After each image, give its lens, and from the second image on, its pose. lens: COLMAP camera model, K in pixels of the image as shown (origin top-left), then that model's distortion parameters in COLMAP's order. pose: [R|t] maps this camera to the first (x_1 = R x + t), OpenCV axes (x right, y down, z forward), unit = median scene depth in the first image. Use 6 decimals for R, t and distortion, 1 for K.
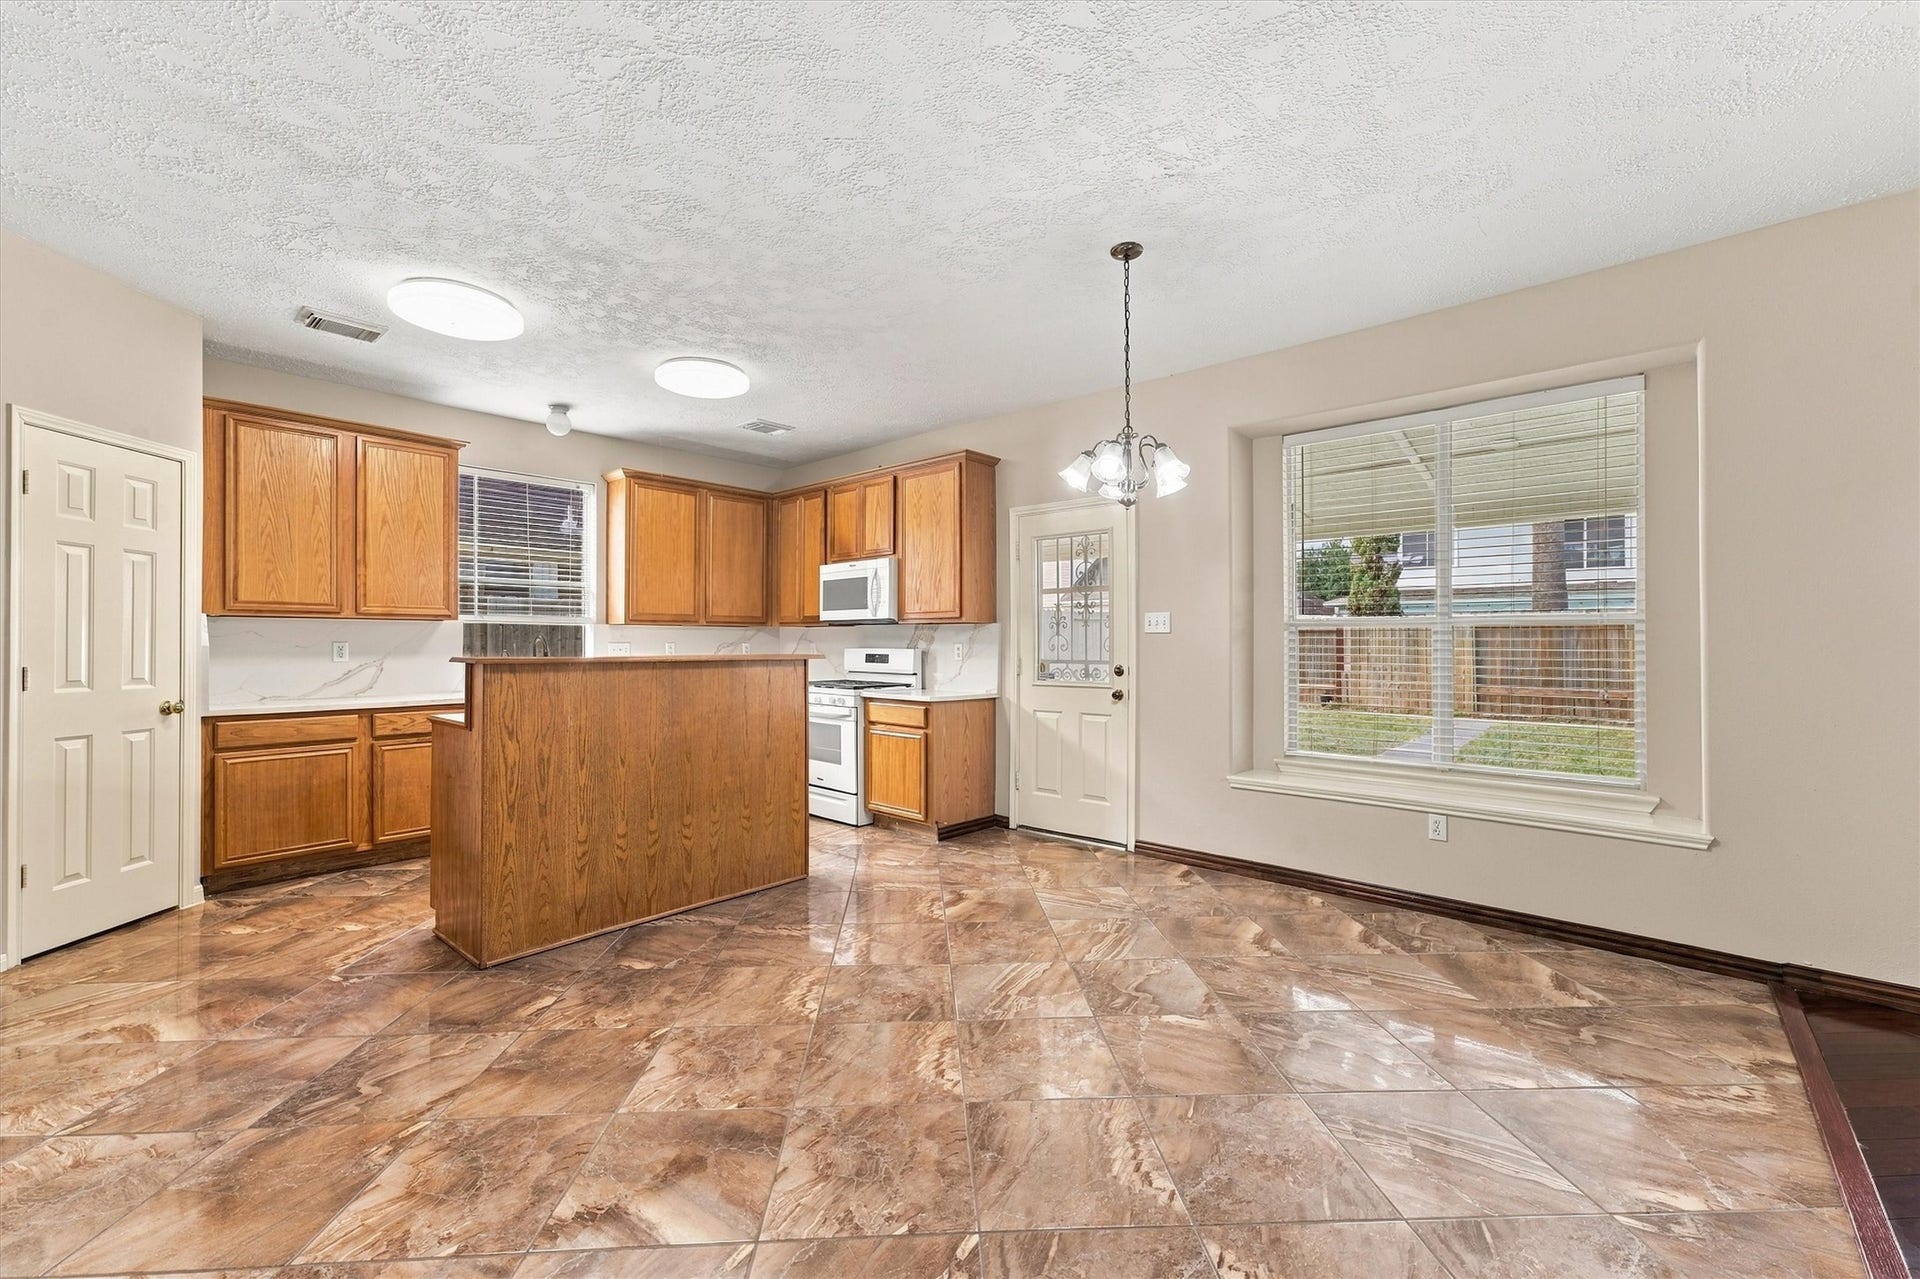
lens RADIAL K [[781.1, 0, 954.3], [0, 781.1, 634.8], [0, 0, 1]] dist [0.005350, 0.003782]
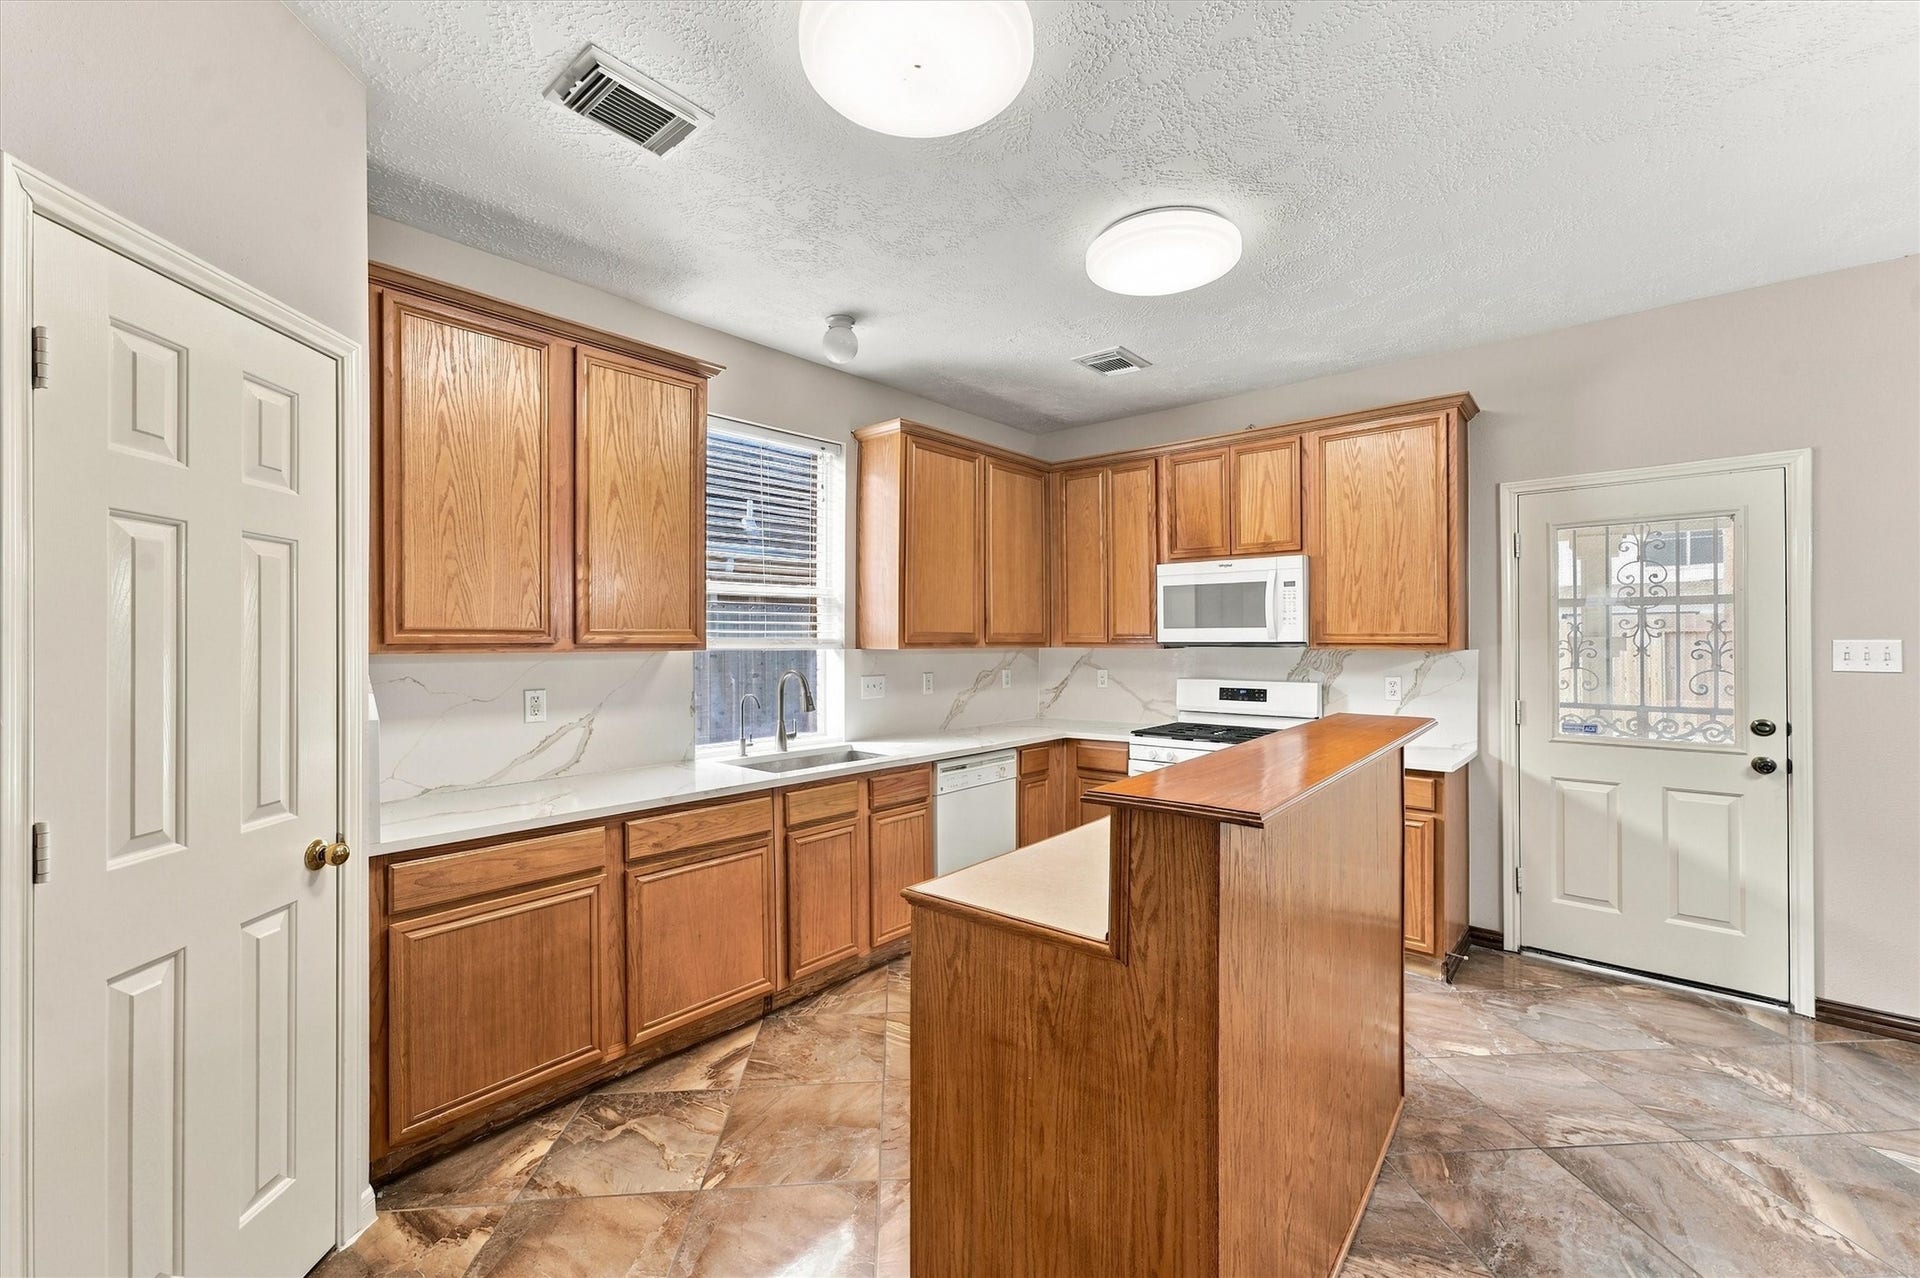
lens RADIAL K [[781.1, 0, 966.3], [0, 781.1, 637.7], [0, 0, 1]] dist [0.005350, 0.003782]
pose [[0.999260, -0.003300, 0.038317, -0.475089], [0.002974, 0.999959, 0.008565, -0.036166], [-0.038343, -0.008445, 0.999229, 0.384263]]
